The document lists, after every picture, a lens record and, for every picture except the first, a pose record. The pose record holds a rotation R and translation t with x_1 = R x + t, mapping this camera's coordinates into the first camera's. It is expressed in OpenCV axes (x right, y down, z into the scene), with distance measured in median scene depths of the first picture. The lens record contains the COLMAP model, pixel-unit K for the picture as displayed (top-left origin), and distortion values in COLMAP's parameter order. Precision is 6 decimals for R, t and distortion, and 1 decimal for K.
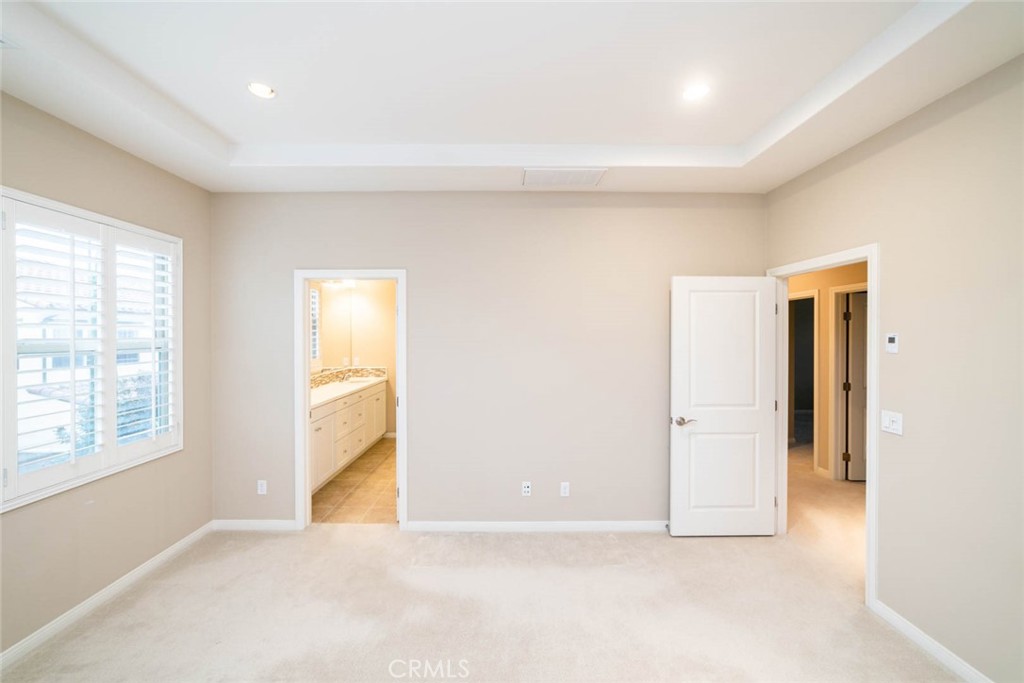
lens RADIAL K [[397.6, 0, 512.2], [0, 397.6, 335.2], [0, 0, 1]] dist [-0.014867, 0.006409]
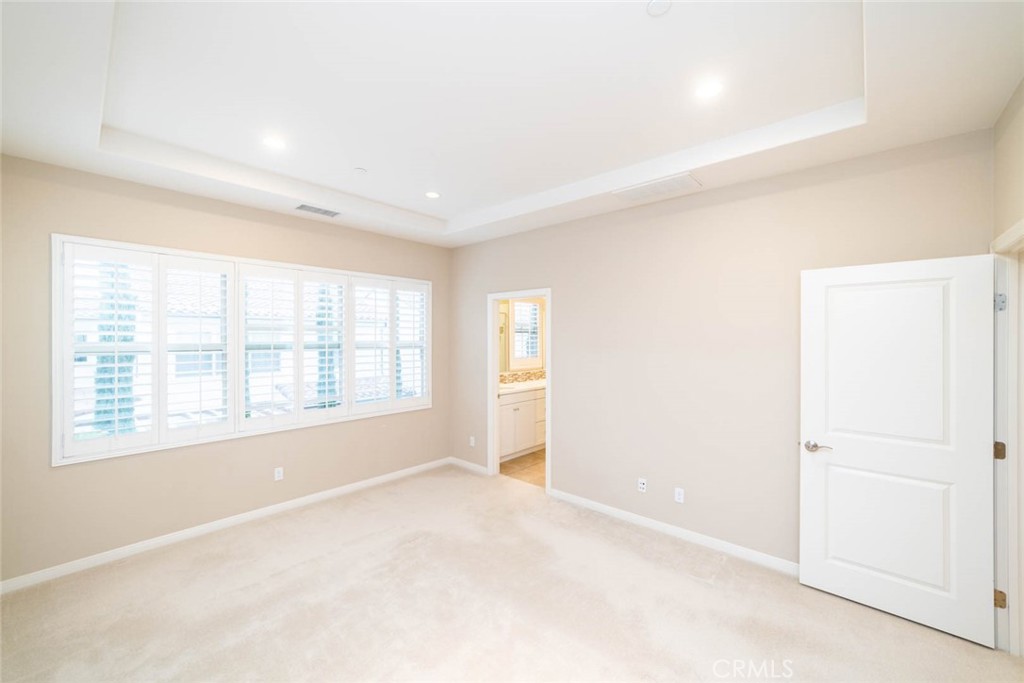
lens RADIAL K [[397.6, 0, 508.1], [0, 397.6, 337.0], [0, 0, 1]] dist [-0.014867, 0.006409]
pose [[0.743659, 0.000098, -0.668559, 0.501686], [-0.003834, 0.999984, -0.004119, -0.003402], [0.668548, 0.005626, 0.743647, -0.029958]]
